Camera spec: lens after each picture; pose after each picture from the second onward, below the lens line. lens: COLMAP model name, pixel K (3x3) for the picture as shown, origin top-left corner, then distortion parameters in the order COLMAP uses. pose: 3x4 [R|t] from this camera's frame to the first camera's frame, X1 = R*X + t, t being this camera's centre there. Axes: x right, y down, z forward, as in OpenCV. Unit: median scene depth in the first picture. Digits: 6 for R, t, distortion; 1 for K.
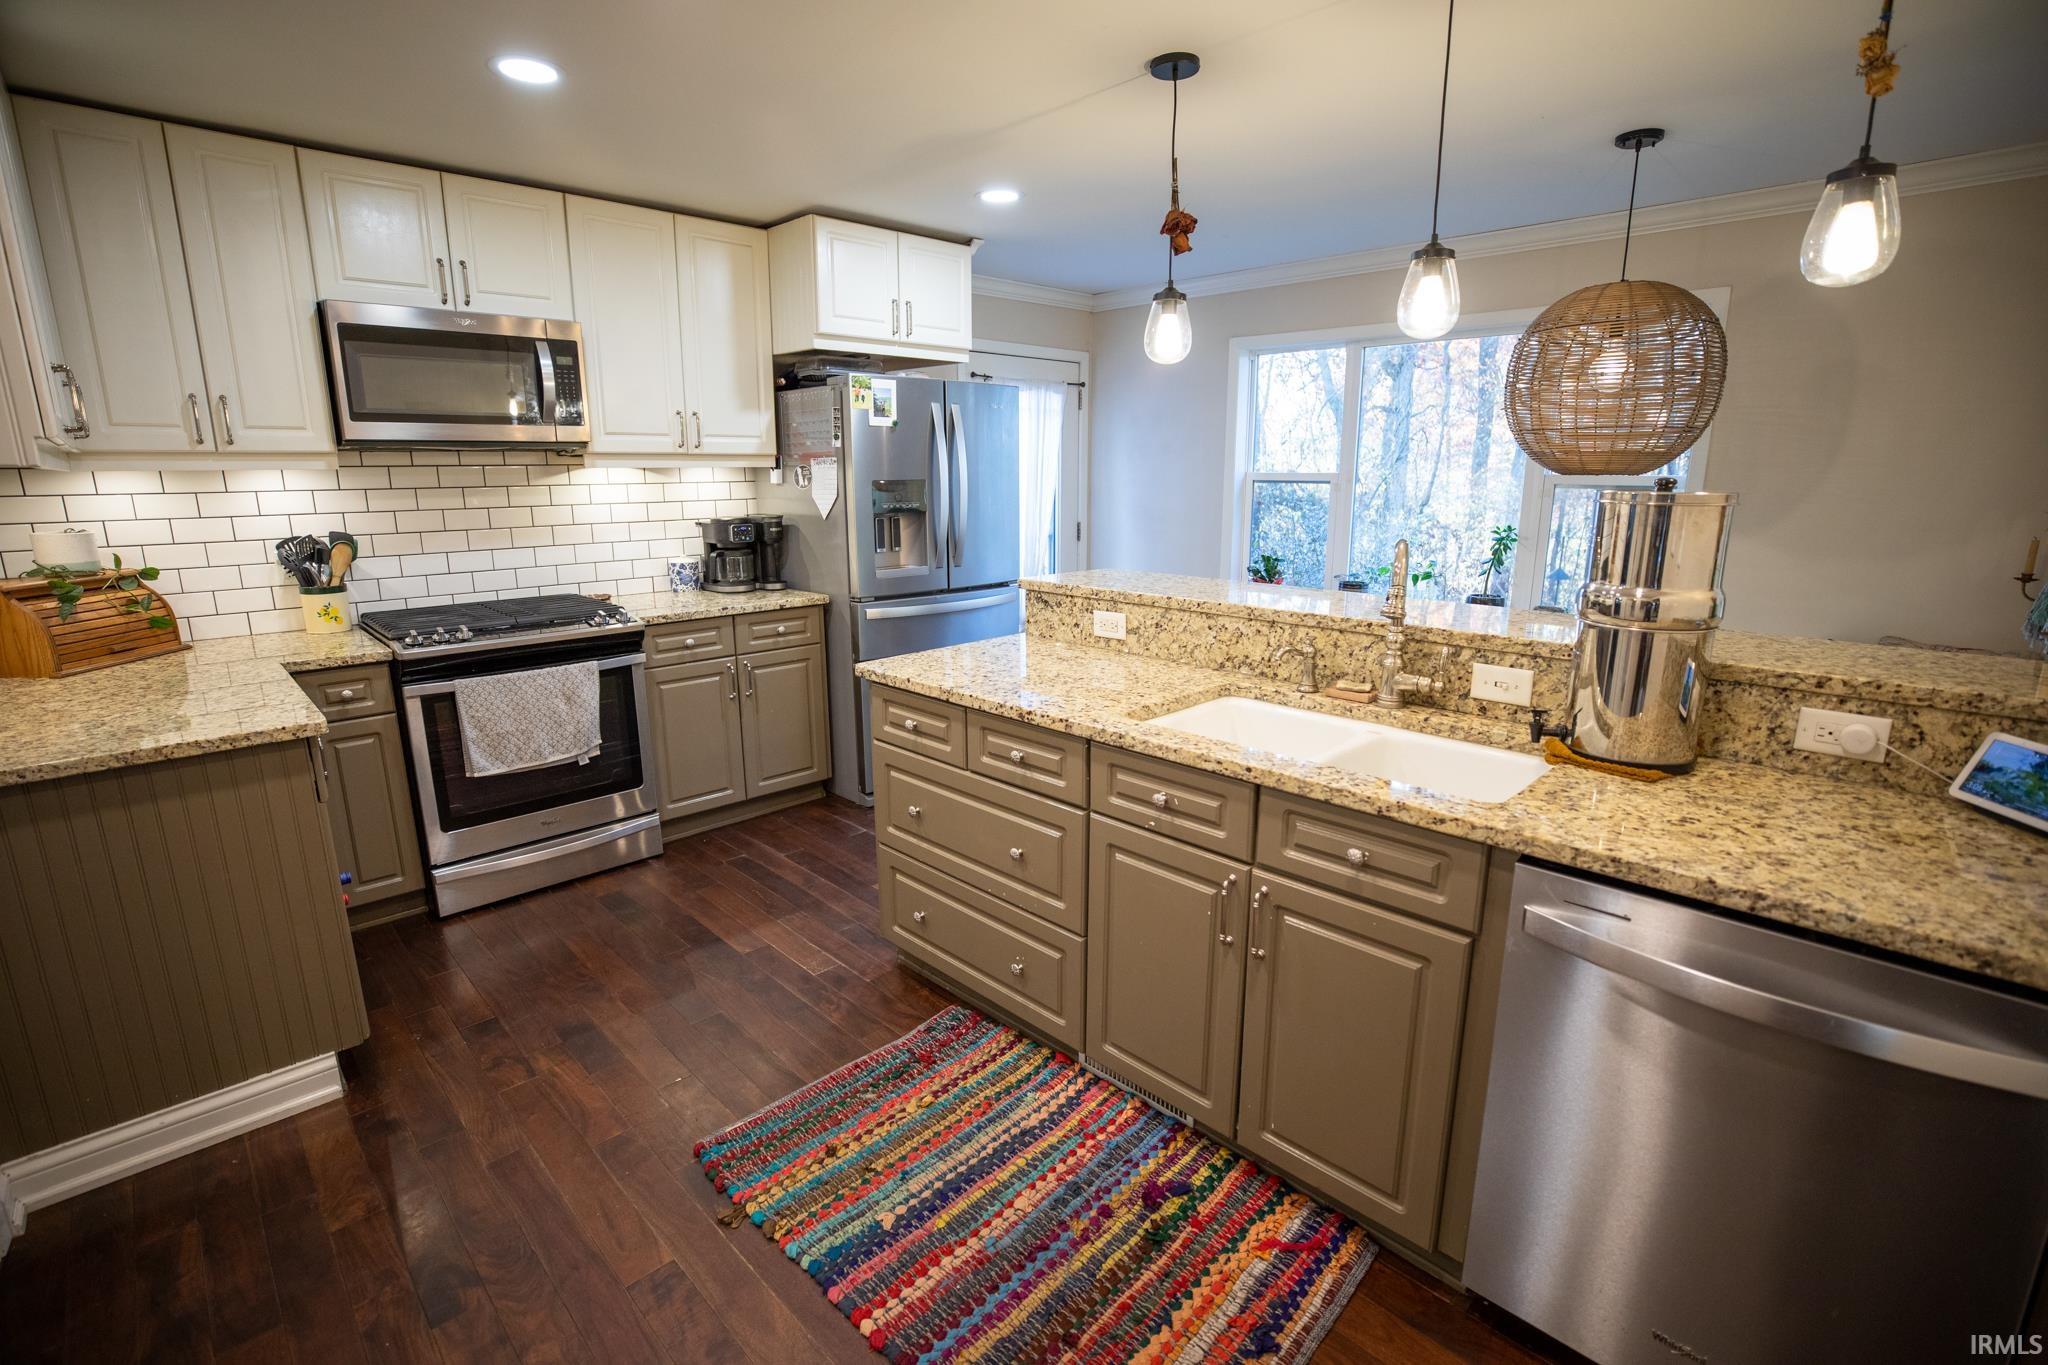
lens RADIAL K [[940.2, 0, 1018.1], [0, 940.2, 684.3], [0, 0, 1]] dist [-0.017752, 0.000420]
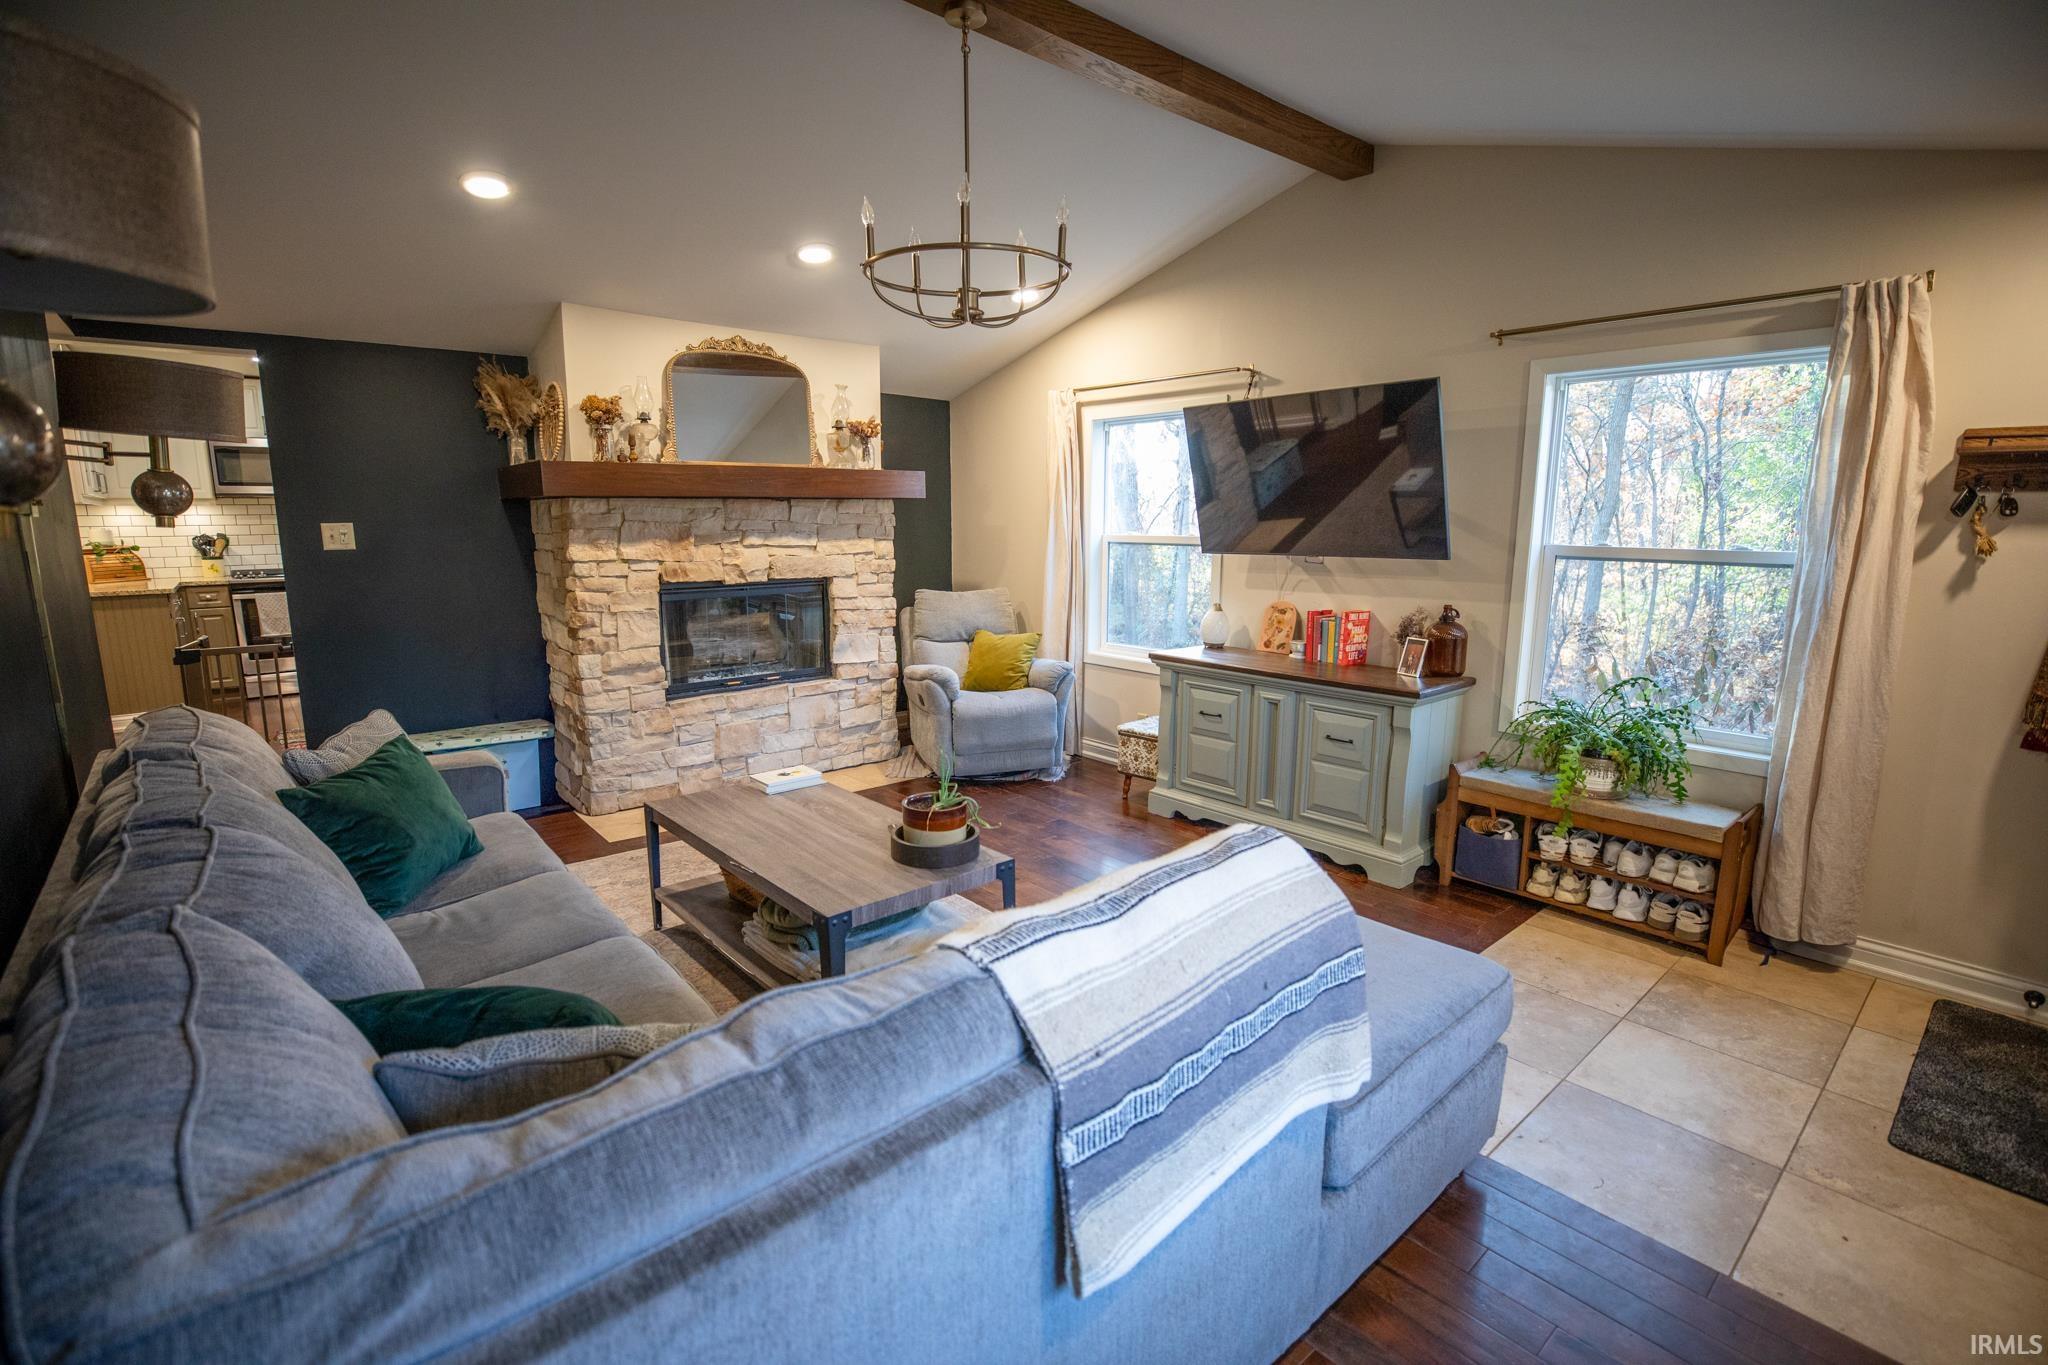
lens RADIAL K [[940.2, 0, 1029.2], [0, 940.2, 680.1], [0, 0, 1]] dist [-0.017752, 0.000420]
pose [[0.998430, 0.008718, -0.055340, 1.456062], [-0.011598, 0.998583, -0.051929, 0.307196], [0.054809, 0.052490, 0.997116, -1.202369]]
